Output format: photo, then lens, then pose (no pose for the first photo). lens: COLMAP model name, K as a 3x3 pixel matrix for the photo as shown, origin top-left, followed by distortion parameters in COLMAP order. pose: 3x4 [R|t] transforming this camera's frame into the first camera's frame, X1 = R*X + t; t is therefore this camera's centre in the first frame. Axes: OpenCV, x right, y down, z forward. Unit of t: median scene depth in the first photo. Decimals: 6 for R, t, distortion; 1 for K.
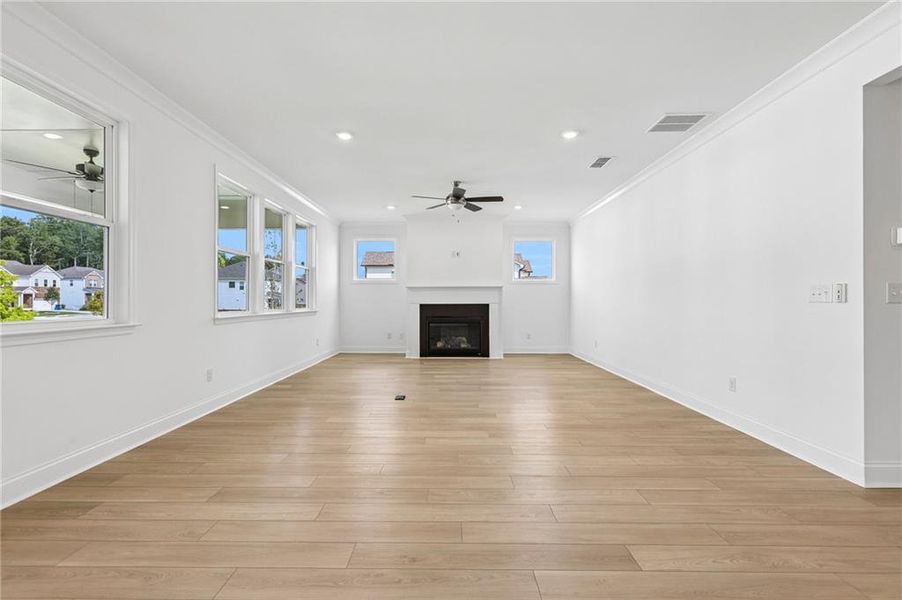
lens RADIAL K [[403.7, 0, 446.1], [0, 403.7, 299.4], [0, 0, 1]] dist [0.001083, 0.000550]
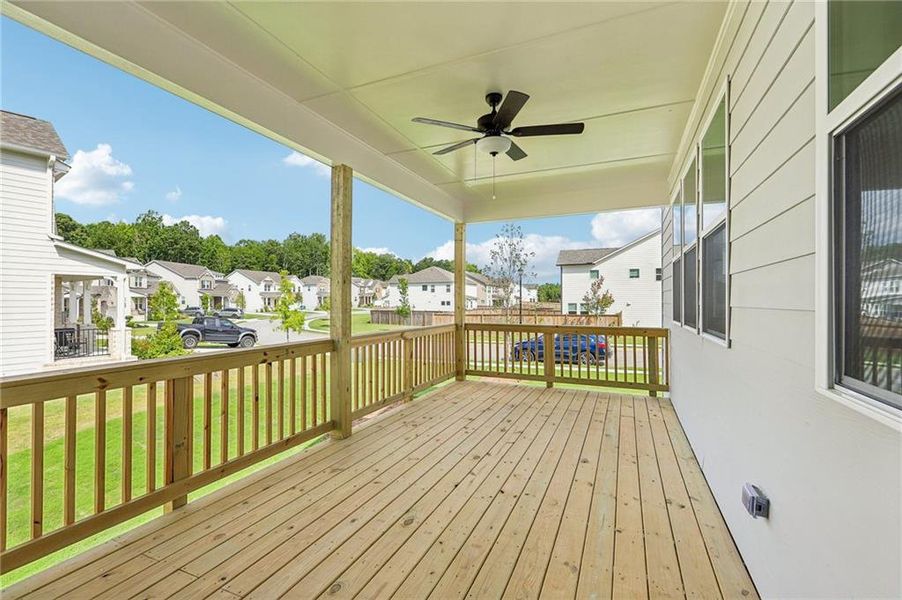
lens RADIAL K [[403.7, 0, 448.9], [0, 403.7, 299.3], [0, 0, 1]] dist [0.001083, 0.000550]
pose [[0.918997, -0.006095, -0.394218, -0.357162], [0.004942, 0.999980, -0.003940, -0.007427], [0.394234, 0.001673, 0.919009, 0.172963]]
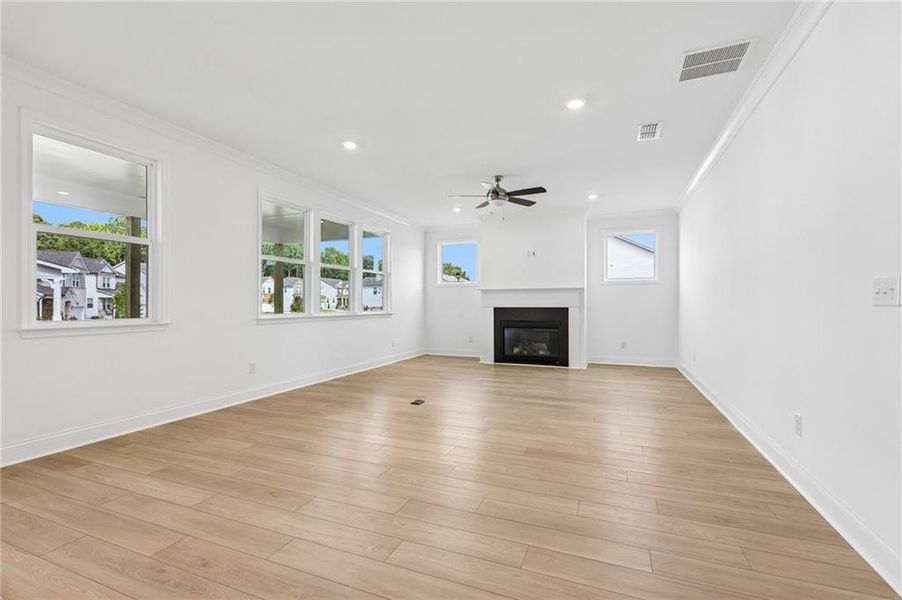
lens RADIAL K [[403.7, 0, 447.0], [0, 403.7, 300.8], [0, 0, 1]] dist [0.001083, 0.000550]
pose [[0.929594, -0.003280, -0.368570, 0.205565], [0.001550, 0.999986, -0.004989, 0.000909], [0.368581, 0.004066, 0.929587, 0.071945]]
